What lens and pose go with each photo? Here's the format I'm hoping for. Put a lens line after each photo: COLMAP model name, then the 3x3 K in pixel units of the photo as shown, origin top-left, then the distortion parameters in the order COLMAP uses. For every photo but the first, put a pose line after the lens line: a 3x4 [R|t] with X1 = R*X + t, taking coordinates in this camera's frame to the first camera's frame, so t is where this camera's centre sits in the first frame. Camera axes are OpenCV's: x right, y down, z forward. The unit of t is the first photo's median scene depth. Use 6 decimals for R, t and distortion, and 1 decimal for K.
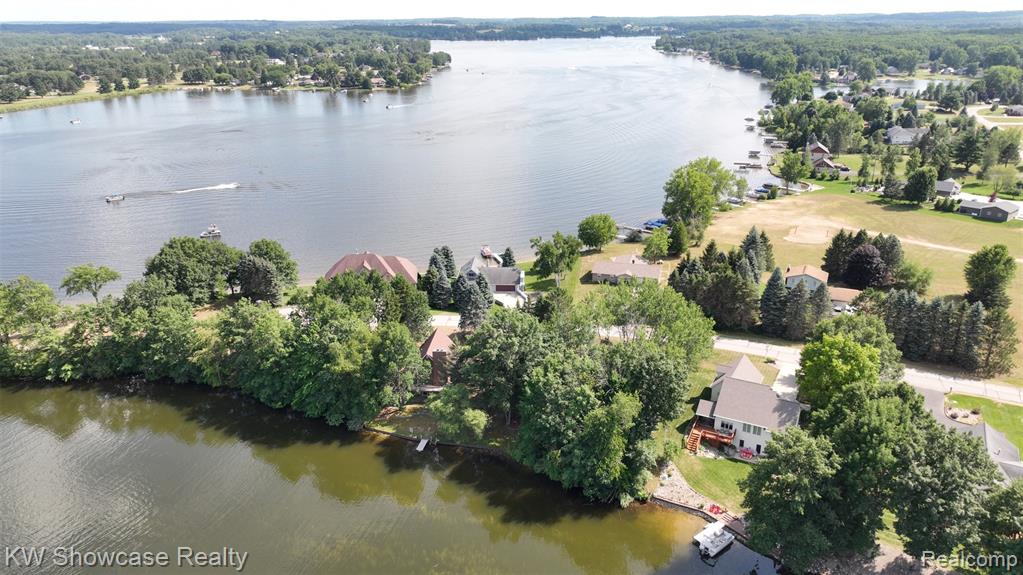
lens RADIAL K [[726.7, 0, 511.5], [0, 726.7, 287.5], [0, 0, 1]] dist [0.002058, 0.015704]
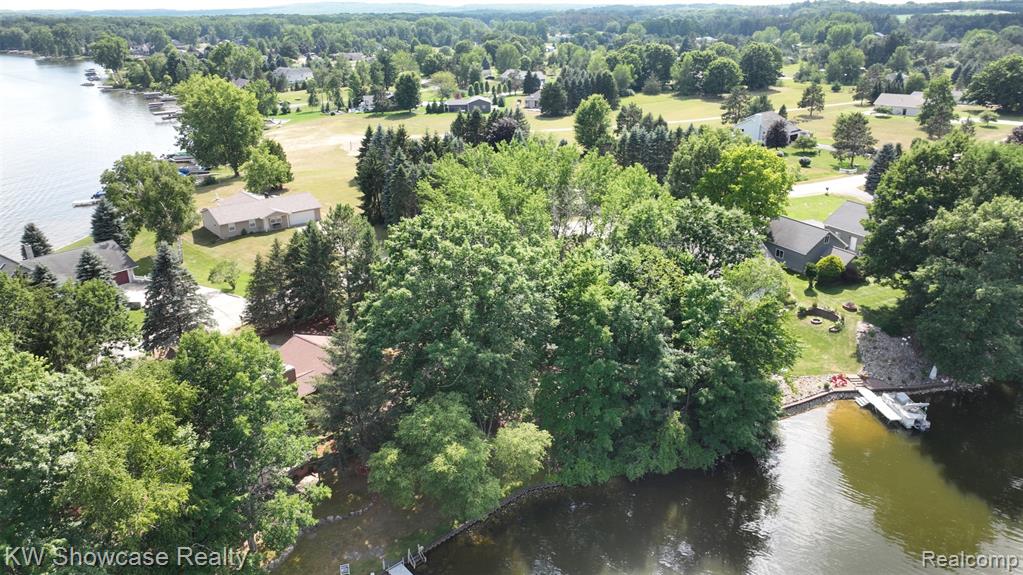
lens RADIAL K [[726.7, 0, 511.5], [0, 726.7, 287.5], [0, 0, 1]] dist [0.002058, 0.015704]
pose [[0.559326, -0.291170, 0.776128, -0.070965], [0.291987, 0.945477, 0.144279, 0.002264], [-0.775821, 0.145920, 0.613848, 0.128483]]
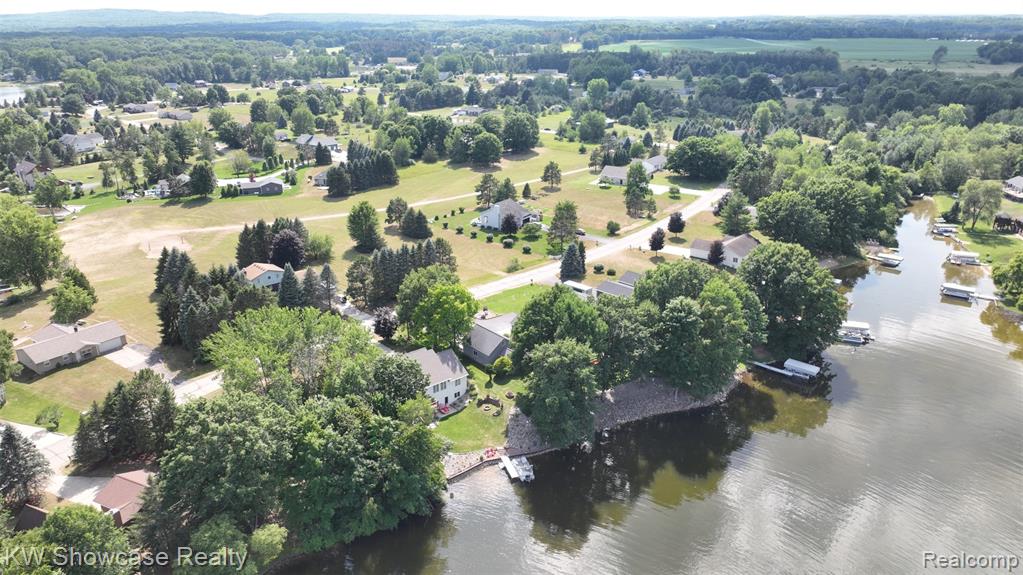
lens RADIAL K [[726.7, 0, 511.5], [0, 726.7, 287.5], [0, 0, 1]] dist [0.002058, 0.015704]
pose [[0.343555, -0.321337, 0.882447, -0.102201], [0.327841, 0.921563, 0.207946, -0.025472], [-0.880051, 0.217862, 0.421955, 0.072949]]
